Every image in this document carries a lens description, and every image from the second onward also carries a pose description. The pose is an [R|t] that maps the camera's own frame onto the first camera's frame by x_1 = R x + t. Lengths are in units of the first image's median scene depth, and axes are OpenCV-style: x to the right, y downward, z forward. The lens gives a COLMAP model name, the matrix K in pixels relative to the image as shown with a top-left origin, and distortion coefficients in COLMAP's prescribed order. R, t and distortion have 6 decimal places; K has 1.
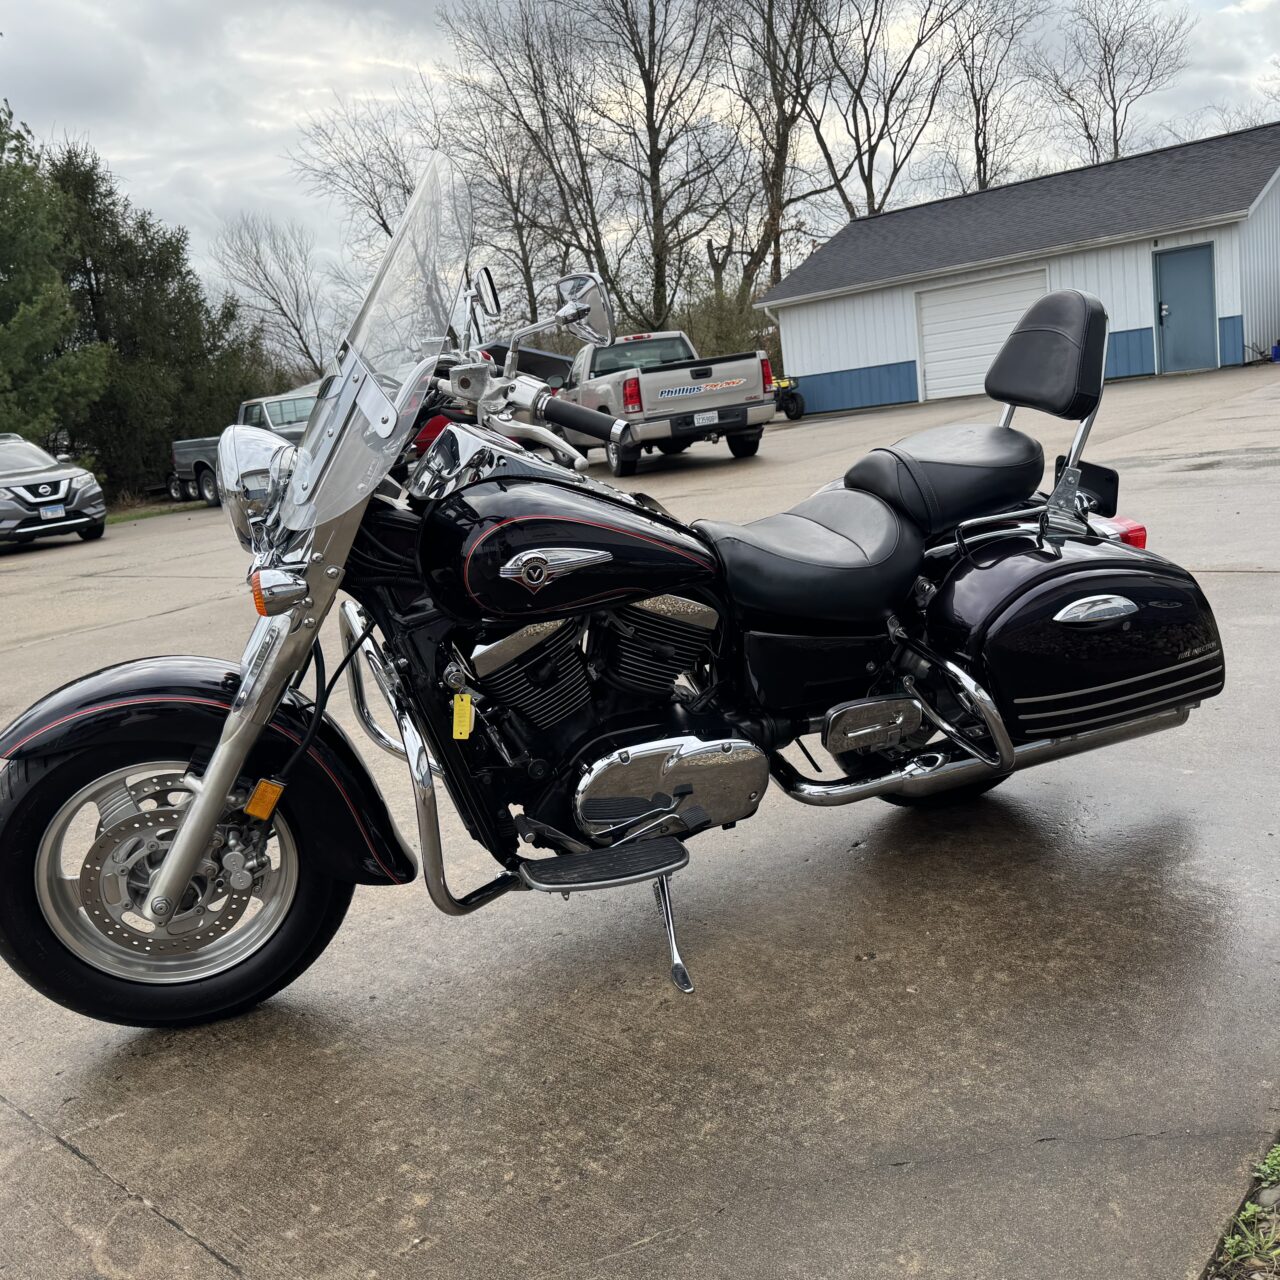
lens RADIAL K [[1218.1, 0, 648.0], [0, 1218.1, 644.3], [0, 0, 1]] dist [0.000587, -0.010975]
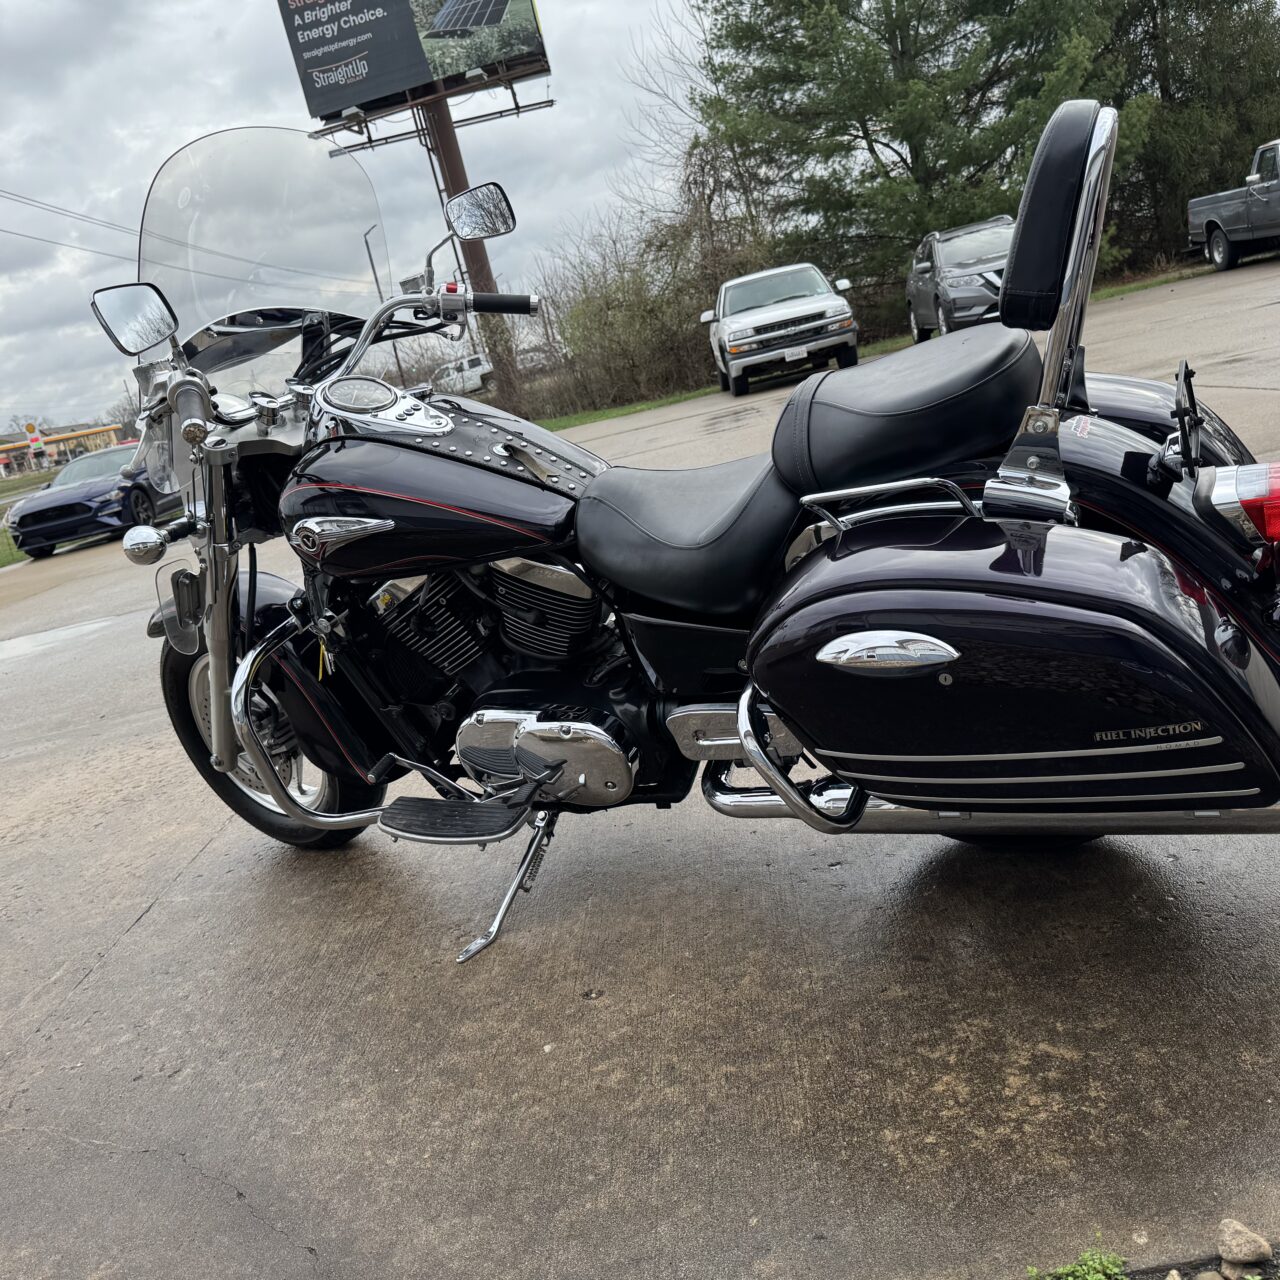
lens RADIAL K [[1218.1, 0, 648.0], [0, 1218.1, 644.3], [0, 0, 1]] dist [0.000587, -0.010975]
pose [[0.652216, 0.159574, -0.741047, 0.871407], [-0.010397, 0.979383, 0.201745, -0.183957], [0.757961, -0.123876, 0.640429, 0.520448]]
